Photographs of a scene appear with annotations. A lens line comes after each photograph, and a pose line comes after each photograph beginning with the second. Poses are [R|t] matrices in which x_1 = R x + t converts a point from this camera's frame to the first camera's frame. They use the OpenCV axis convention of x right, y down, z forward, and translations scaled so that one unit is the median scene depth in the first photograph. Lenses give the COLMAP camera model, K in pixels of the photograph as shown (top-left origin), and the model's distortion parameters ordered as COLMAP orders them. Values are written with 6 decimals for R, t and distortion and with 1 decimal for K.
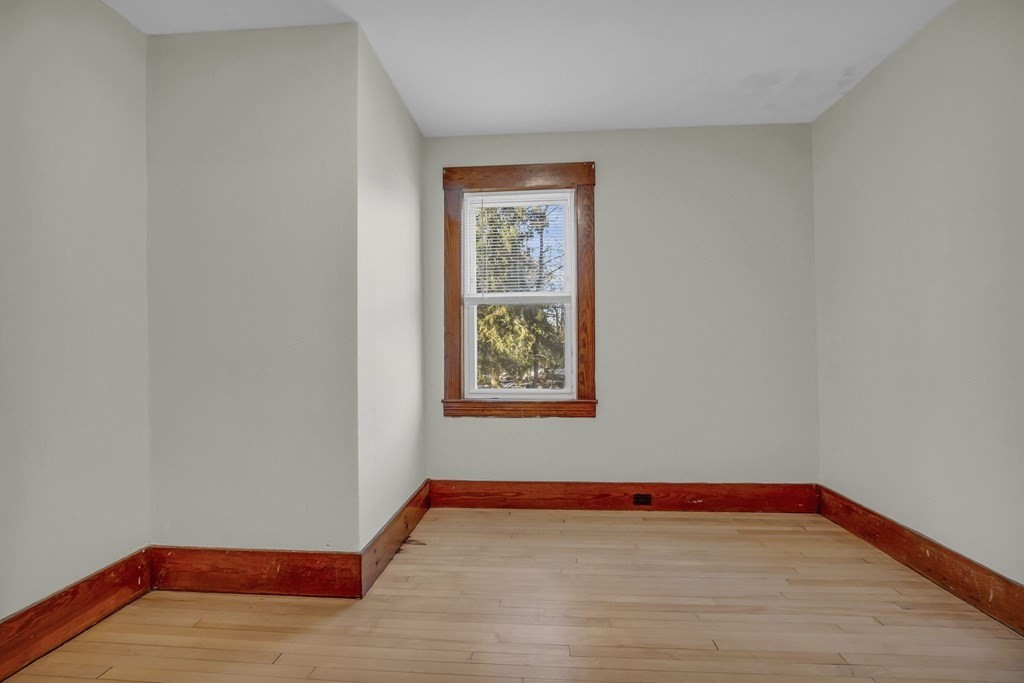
lens RADIAL K [[459.2, 0, 511.9], [0, 459.2, 337.0], [0, 0, 1]] dist [-0.012277, 0.000372]
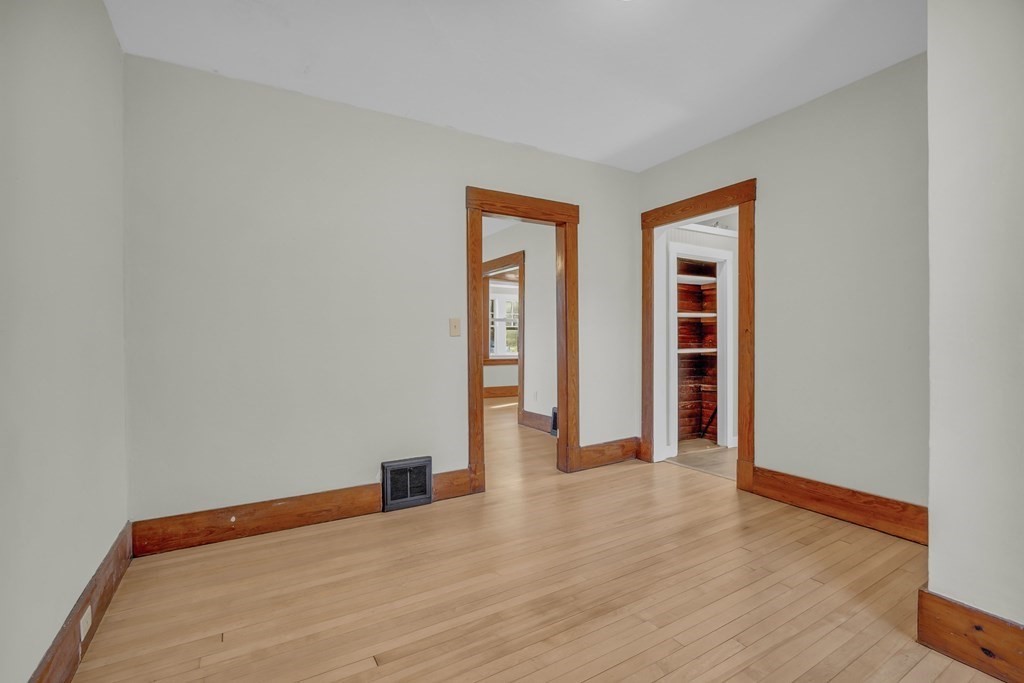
lens RADIAL K [[459.2, 0, 511.9], [0, 459.2, 337.0], [0, 0, 1]] dist [-0.012277, 0.000372]
pose [[-0.821451, 0.016337, -0.570045, 0.510163], [0.025870, 0.999628, -0.008632, 0.002639], [0.569692, -0.021838, -0.821568, 0.877183]]
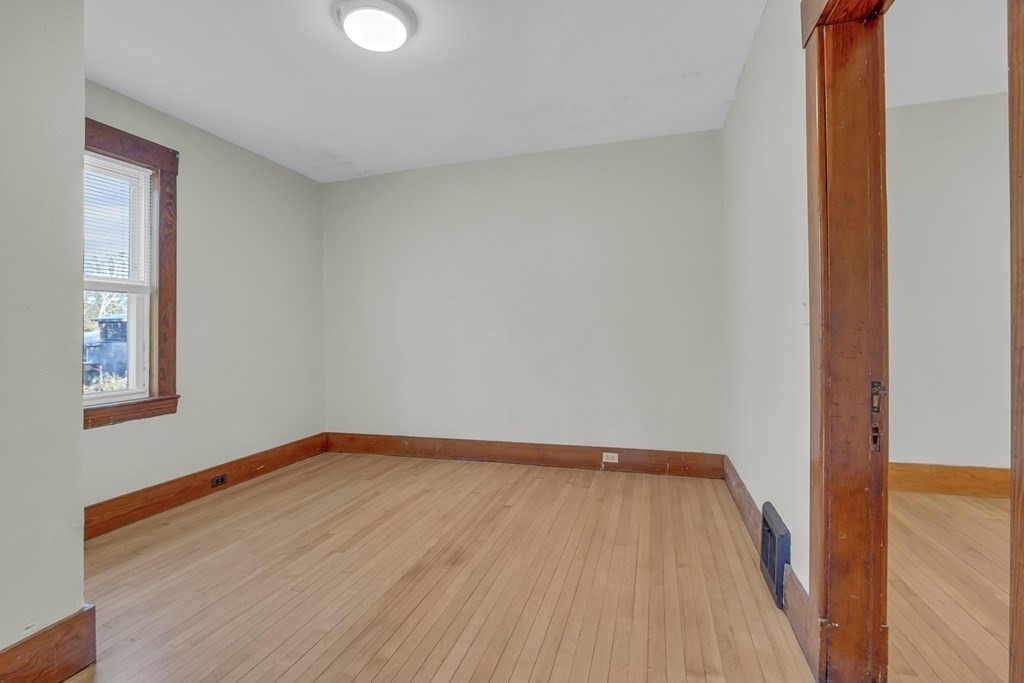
lens RADIAL K [[459.2, 0, 511.9], [0, 459.2, 337.0], [0, 0, 1]] dist [-0.012277, 0.000372]
pose [[0.227153, -0.007717, 0.973829, -0.642525], [-0.004330, 0.999951, 0.008934, 0.001643], [-0.973850, -0.006246, 0.227108, 0.085711]]
